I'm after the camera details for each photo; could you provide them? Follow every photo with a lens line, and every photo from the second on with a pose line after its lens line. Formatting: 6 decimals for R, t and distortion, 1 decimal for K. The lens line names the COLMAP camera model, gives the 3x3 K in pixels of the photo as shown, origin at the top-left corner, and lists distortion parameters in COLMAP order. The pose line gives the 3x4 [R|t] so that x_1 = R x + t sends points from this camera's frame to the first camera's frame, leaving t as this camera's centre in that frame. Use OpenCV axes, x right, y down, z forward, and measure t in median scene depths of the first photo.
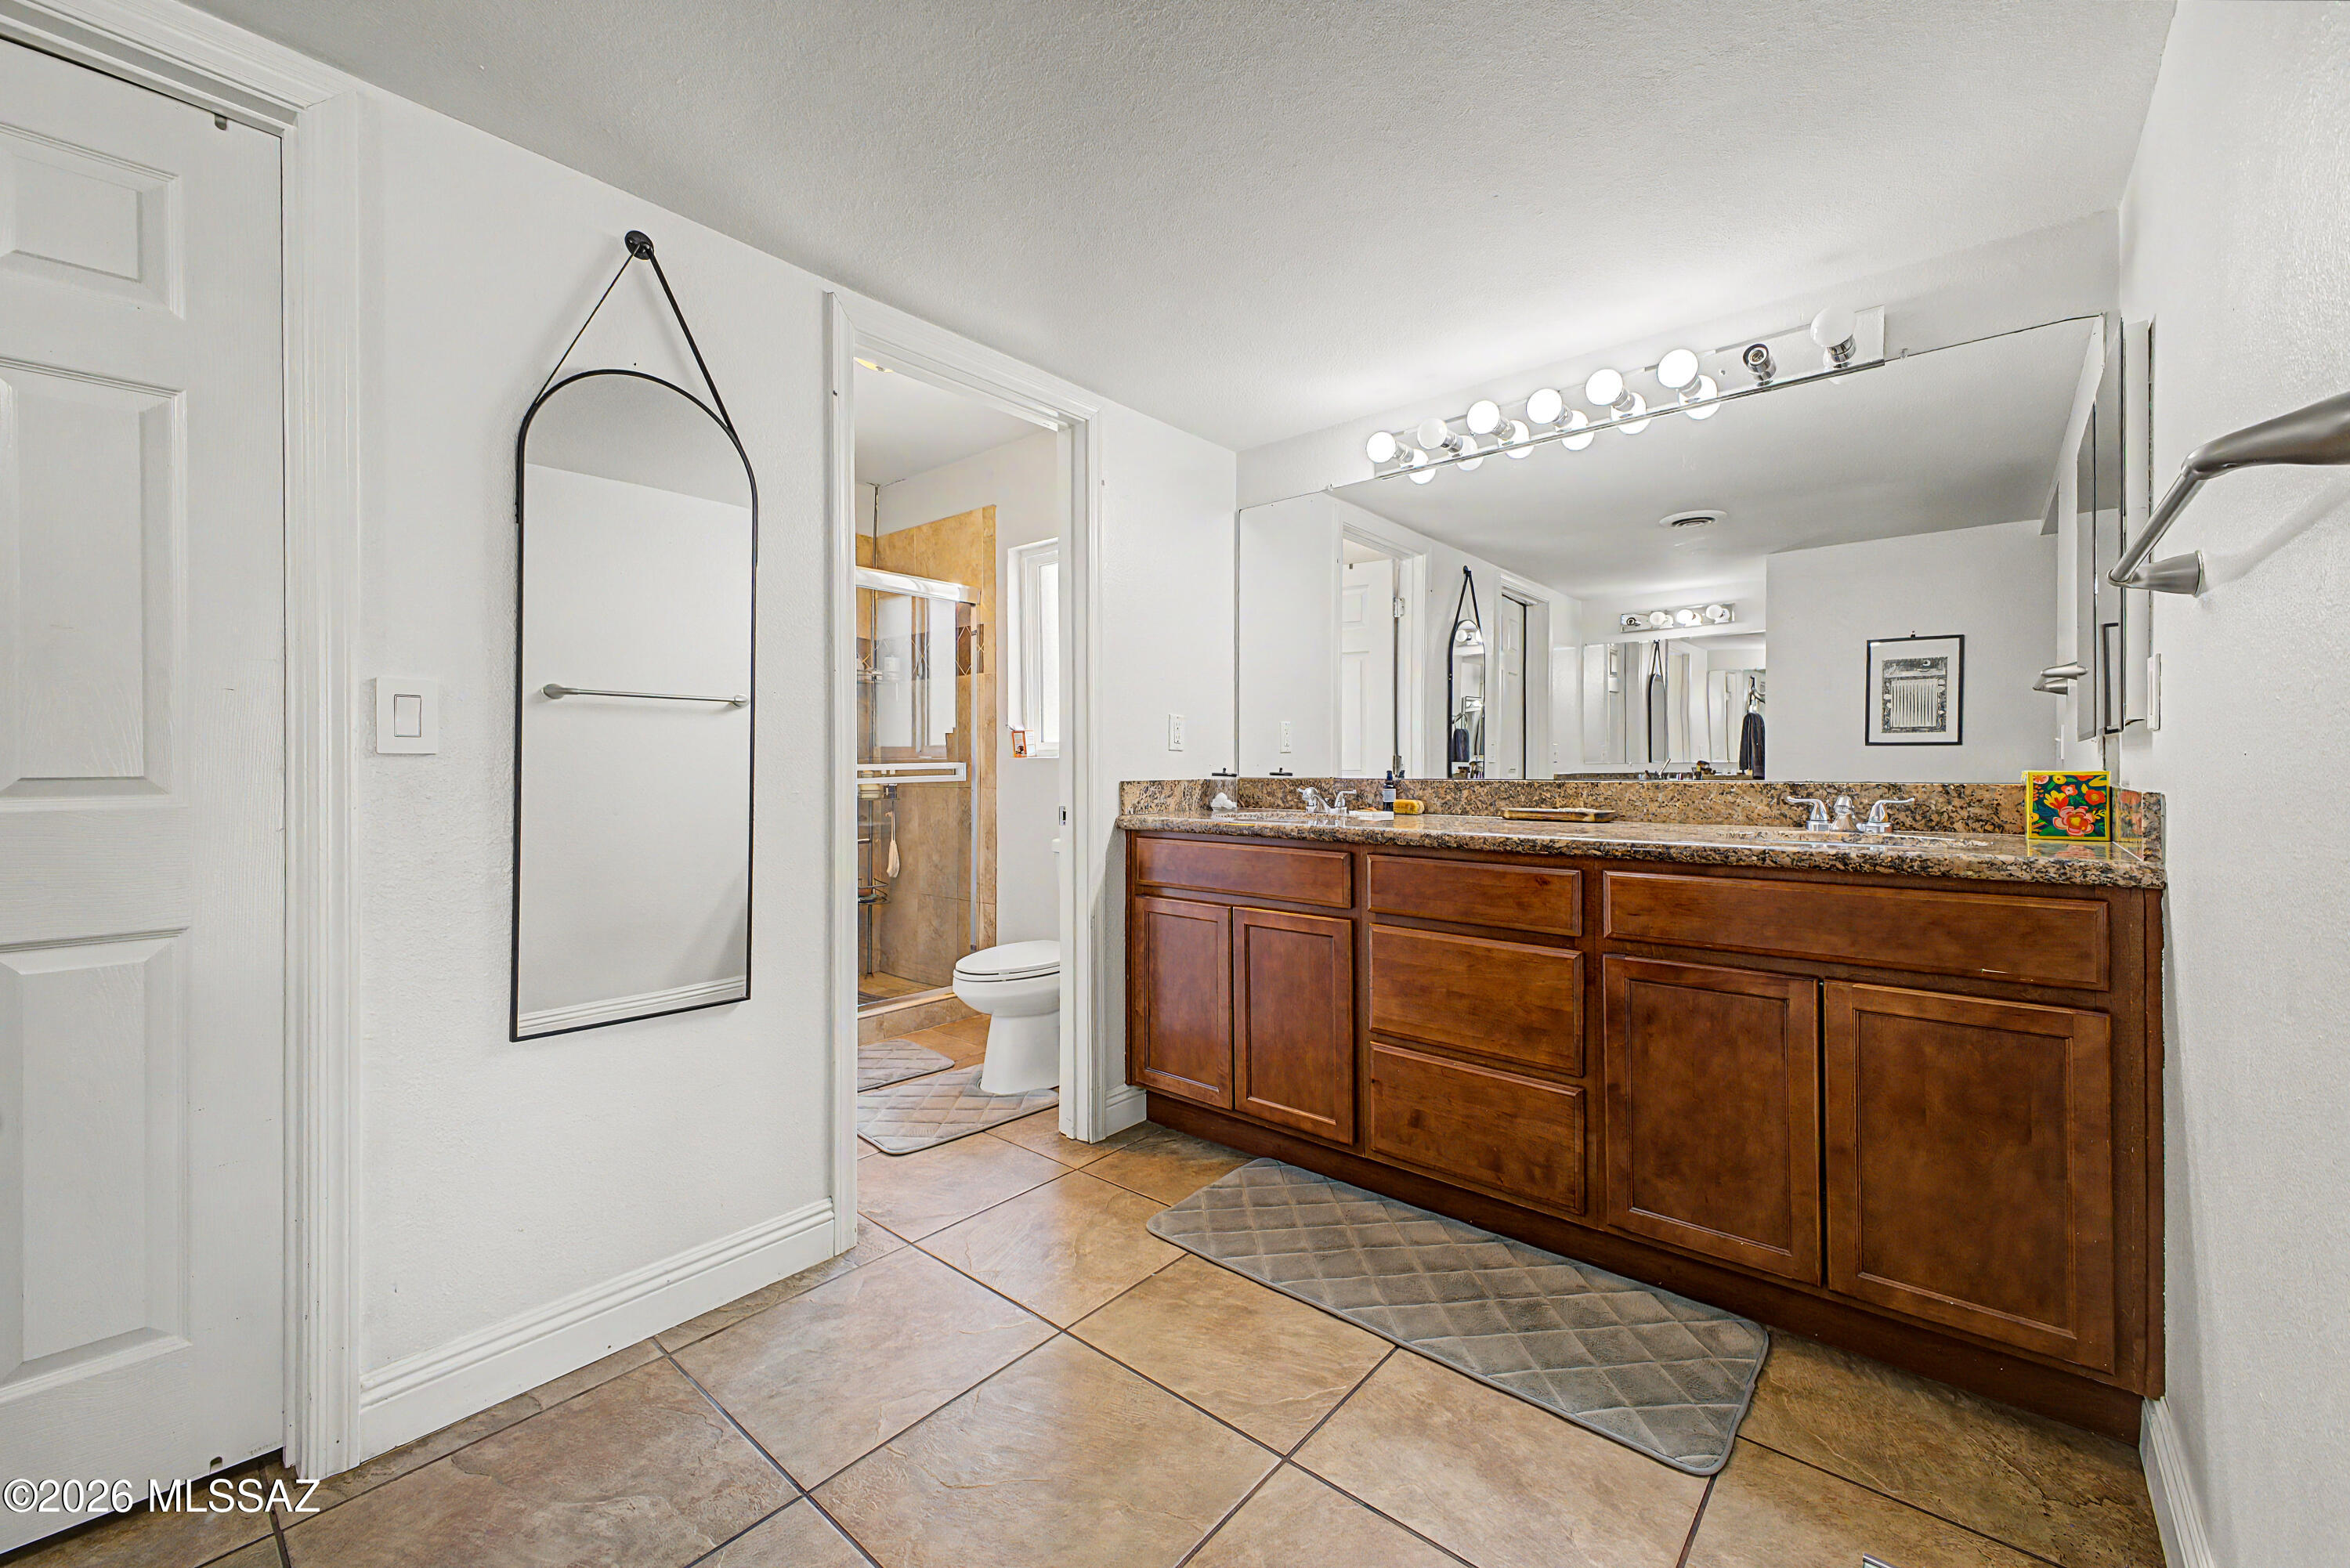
lens RADIAL K [[929.9, 0, 1185.4], [0, 929.9, 769.9], [0, 0, 1]] dist [0.032726, -0.011182]
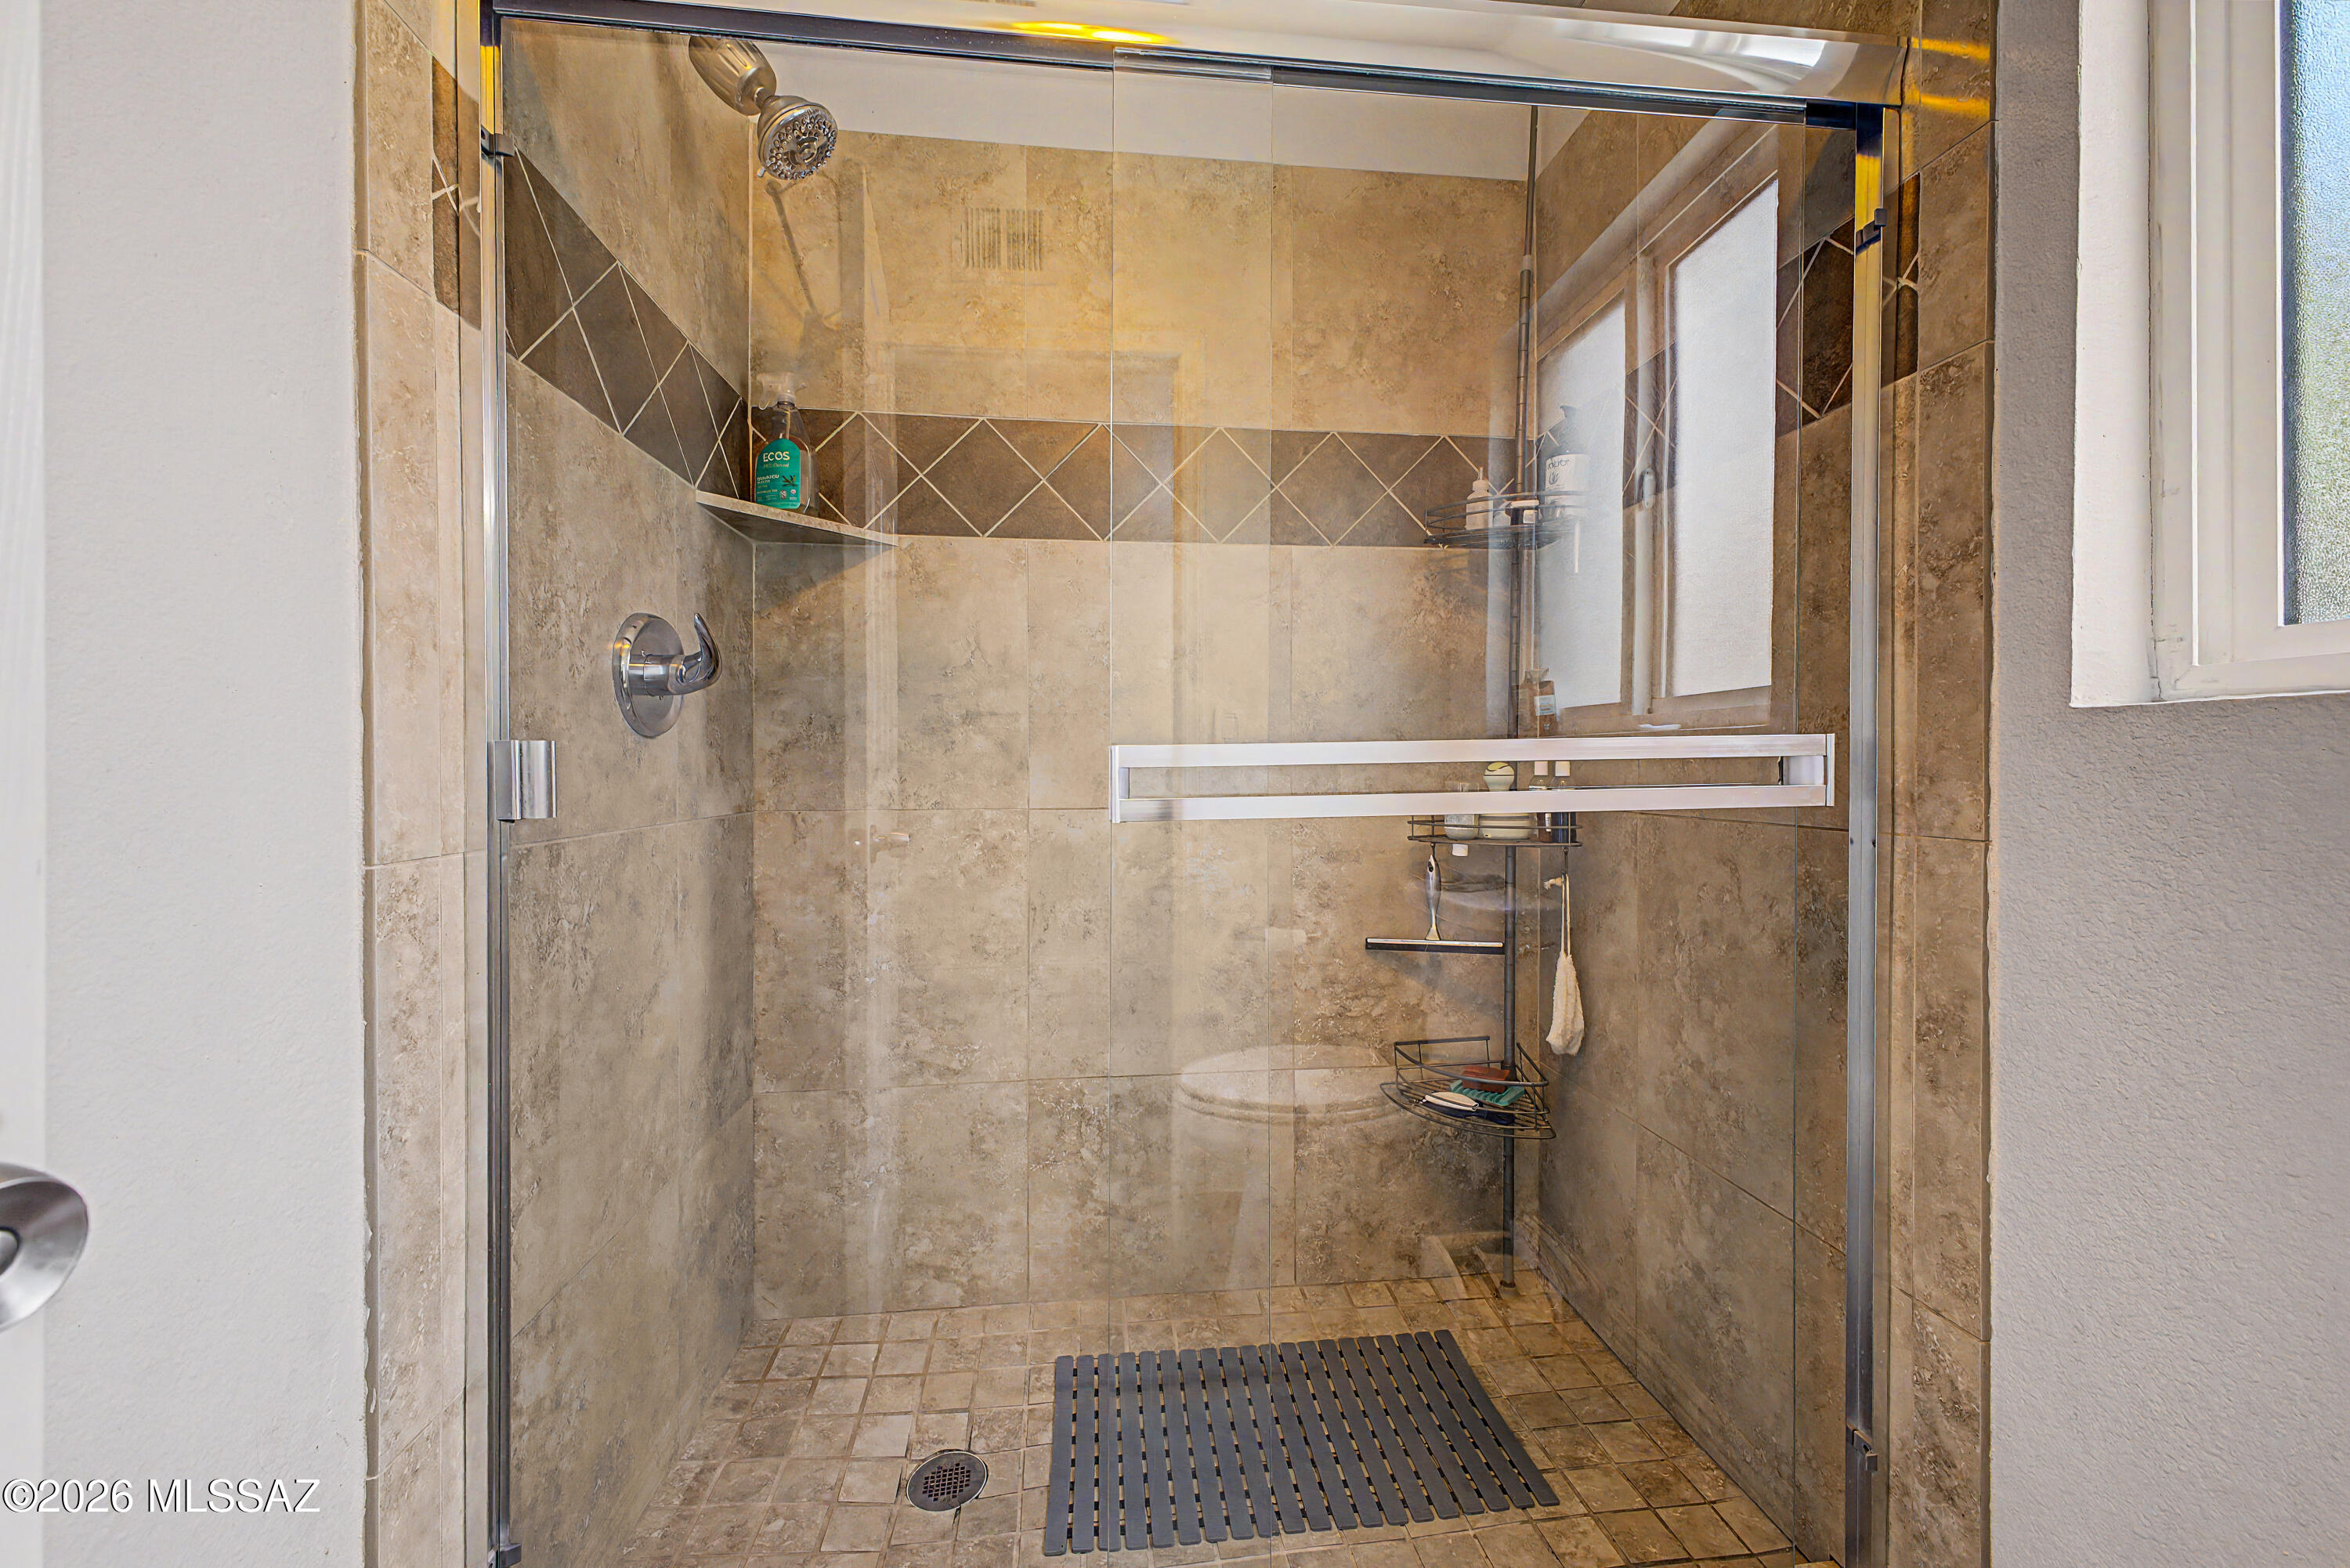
lens RADIAL K [[929.9, 0, 1185.4], [0, 929.9, 769.9], [0, 0, 1]] dist [0.032726, -0.011182]
pose [[0.733338, 0.005873, -0.679839, -0.181636], [0.002634, 0.999931, 0.011480, -0.001315], [0.679859, -0.010210, 0.733272, 0.660006]]
